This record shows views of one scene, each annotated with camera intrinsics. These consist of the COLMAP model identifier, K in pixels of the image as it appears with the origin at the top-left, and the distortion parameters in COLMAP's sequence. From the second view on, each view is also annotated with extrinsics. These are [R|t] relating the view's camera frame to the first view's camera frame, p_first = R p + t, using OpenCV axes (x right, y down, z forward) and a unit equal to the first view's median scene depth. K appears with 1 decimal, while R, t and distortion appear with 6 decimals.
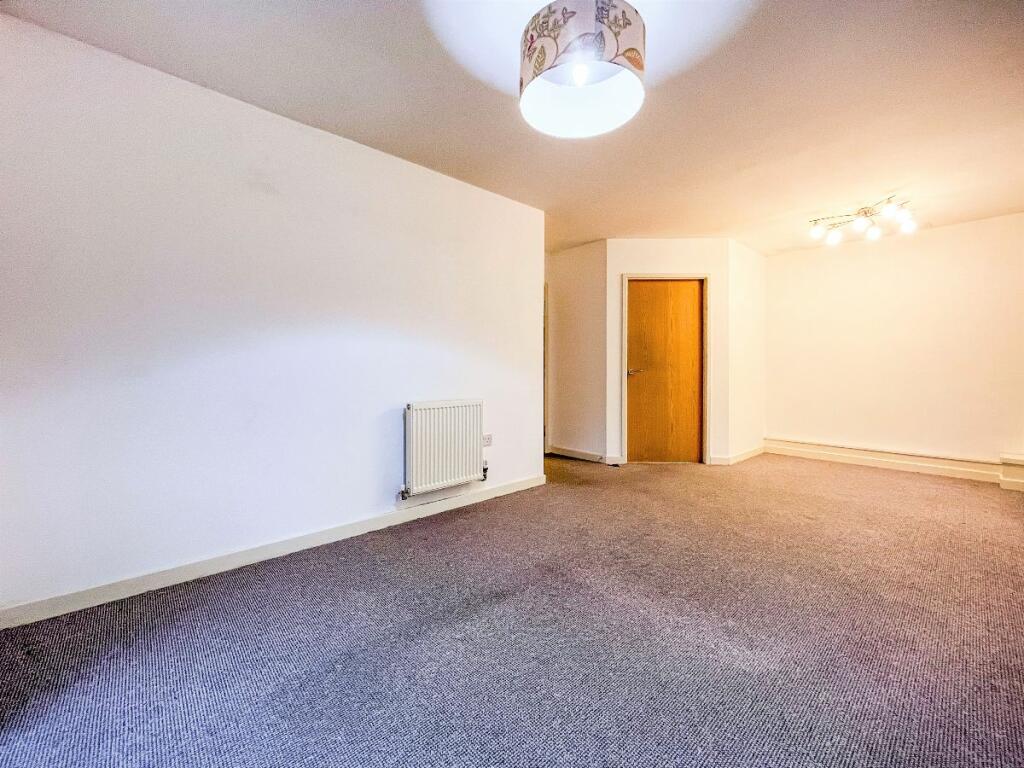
lens RADIAL K [[410.5, 0, 507.2], [0, 410.5, 384.5], [0, 0, 1]] dist [0.000514, 0.000099]
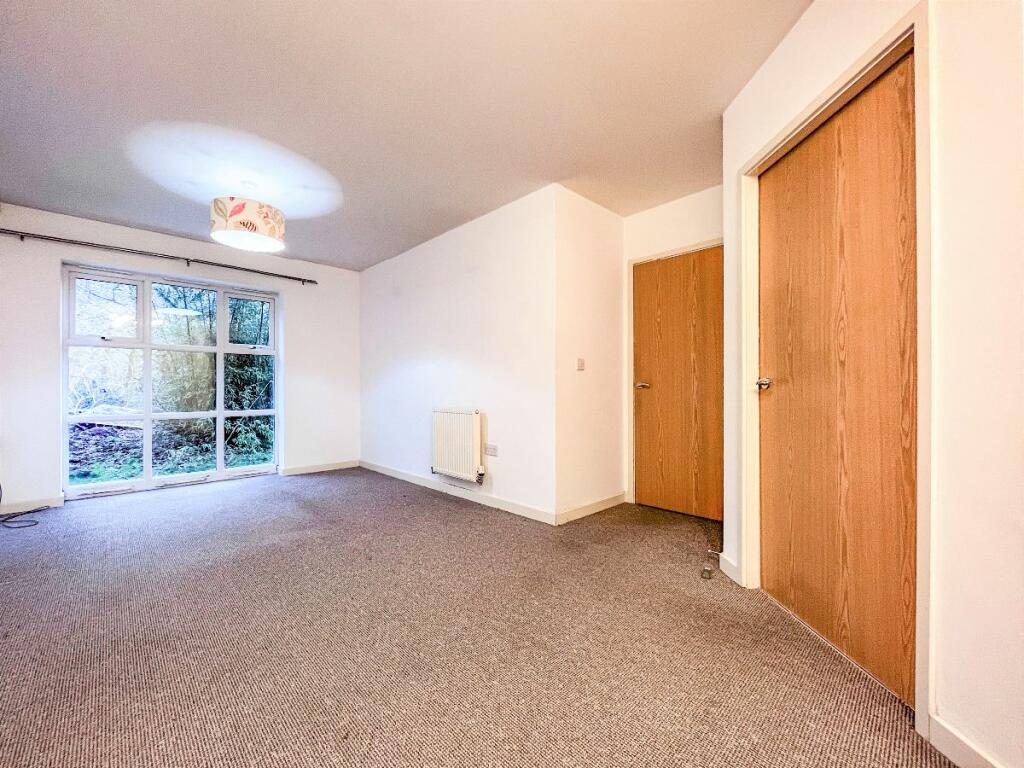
lens RADIAL K [[410.5, 0, 507.2], [0, 410.5, 384.5], [0, 0, 1]] dist [0.000514, 0.000099]
pose [[0.023258, -0.004384, -0.999720, 1.029657], [-0.012545, 0.999910, -0.004677, -0.032818], [0.999651, 0.012650, 0.023201, 1.016934]]
